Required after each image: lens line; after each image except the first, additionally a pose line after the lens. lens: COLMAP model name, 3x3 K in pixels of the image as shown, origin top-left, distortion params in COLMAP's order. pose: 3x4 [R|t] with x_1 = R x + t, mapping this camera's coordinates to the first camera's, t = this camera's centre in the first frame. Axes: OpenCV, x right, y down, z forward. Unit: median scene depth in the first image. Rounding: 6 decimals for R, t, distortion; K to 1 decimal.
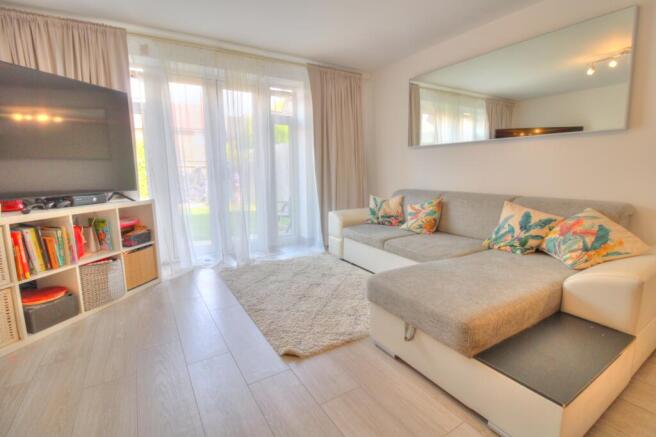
lens RADIAL K [[305.5, 0, 333.8], [0, 305.5, 213.3], [0, 0, 1]] dist [-0.006821, -0.009342]
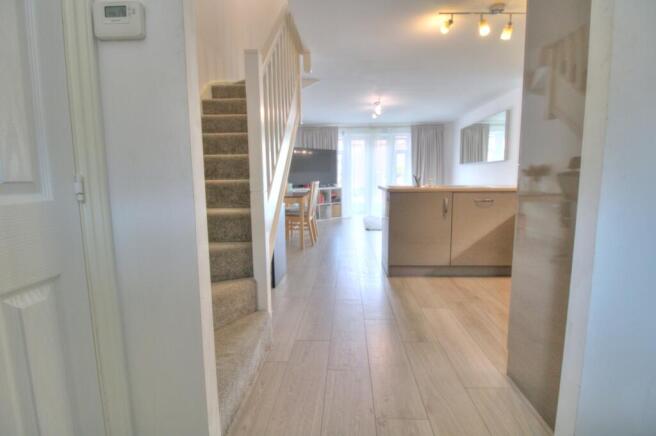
lens RADIAL K [[305.5, 0, 333.1], [0, 305.5, 214.1], [0, 0, 1]] dist [-0.006821, -0.009342]
pose [[0.817896, 0.070032, -0.571088, 0.952992], [-0.078219, 0.996884, 0.010224, 0.176610], [0.570024, 0.036308, 0.820825, -1.326675]]
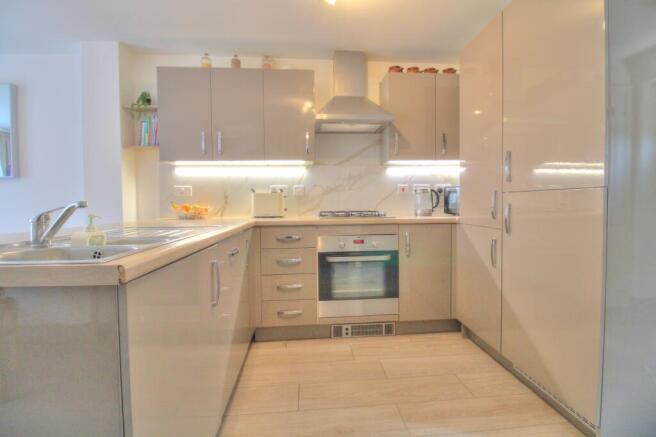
lens RADIAL K [[305.5, 0, 332.1], [0, 305.5, 213.3], [0, 0, 1]] dist [-0.006821, -0.009342]
pose [[0.462197, -0.024328, 0.886444, 0.349540], [0.131985, 0.990377, -0.041637, 0.072853], [-0.876900, 0.136241, 0.460960, -0.546976]]
